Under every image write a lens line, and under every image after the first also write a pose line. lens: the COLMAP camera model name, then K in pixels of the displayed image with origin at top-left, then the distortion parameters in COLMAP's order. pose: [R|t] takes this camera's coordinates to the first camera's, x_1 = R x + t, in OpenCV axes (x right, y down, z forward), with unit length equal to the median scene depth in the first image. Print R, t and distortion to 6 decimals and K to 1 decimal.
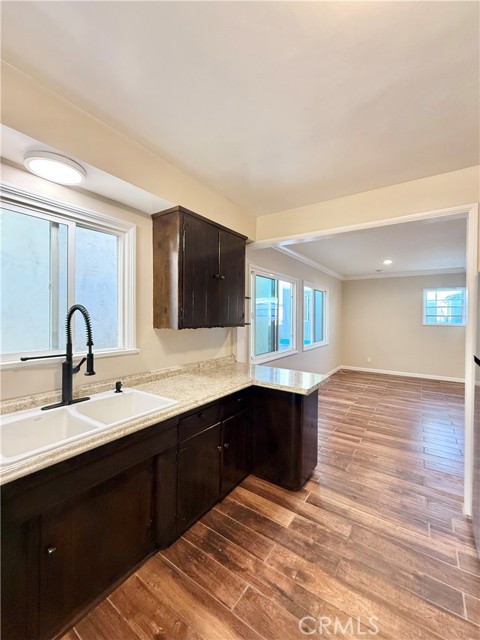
lens RADIAL K [[254.3, 0, 240.0], [0, 254.3, 320.0], [0, 0, 1]] dist [-0.002107, -0.000168]
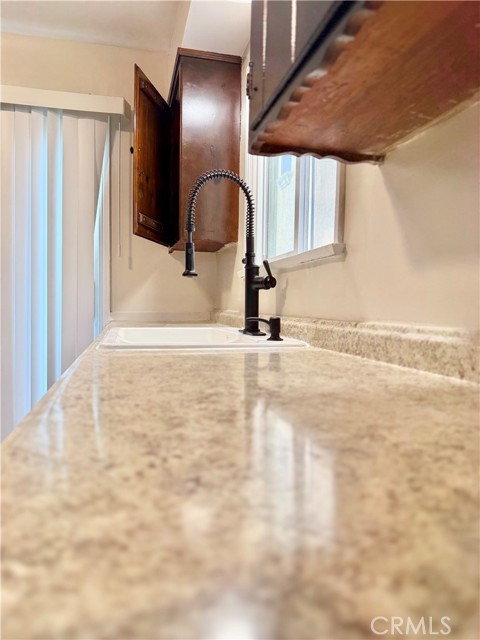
lens RADIAL K [[452.5, 0, 240.0], [0, 452.5, 320.0], [0, 0, 1]] dist [0.007346, 0.001443]
pose [[-0.652054, 0.003184, -0.758165, 0.165373], [-0.026516, 0.999284, 0.027002, 0.240622], [0.757708, 0.037710, -0.651503, 1.553402]]
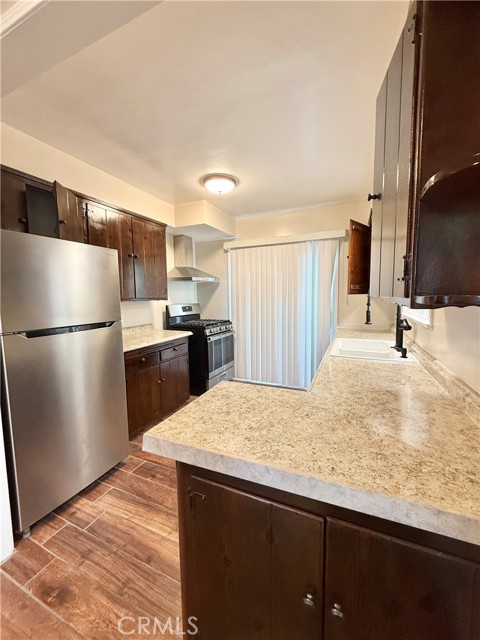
lens RADIAL K [[256.0, 0, 240.0], [0, 256.0, 320.0], [0, 0, 1]] dist [-0.001888, -0.000182]
pose [[-0.979915, 0.018324, -0.198574, 0.422300], [-0.001051, 0.995281, 0.097028, 0.027761], [0.199415, 0.095288, -0.975271, 2.001787]]
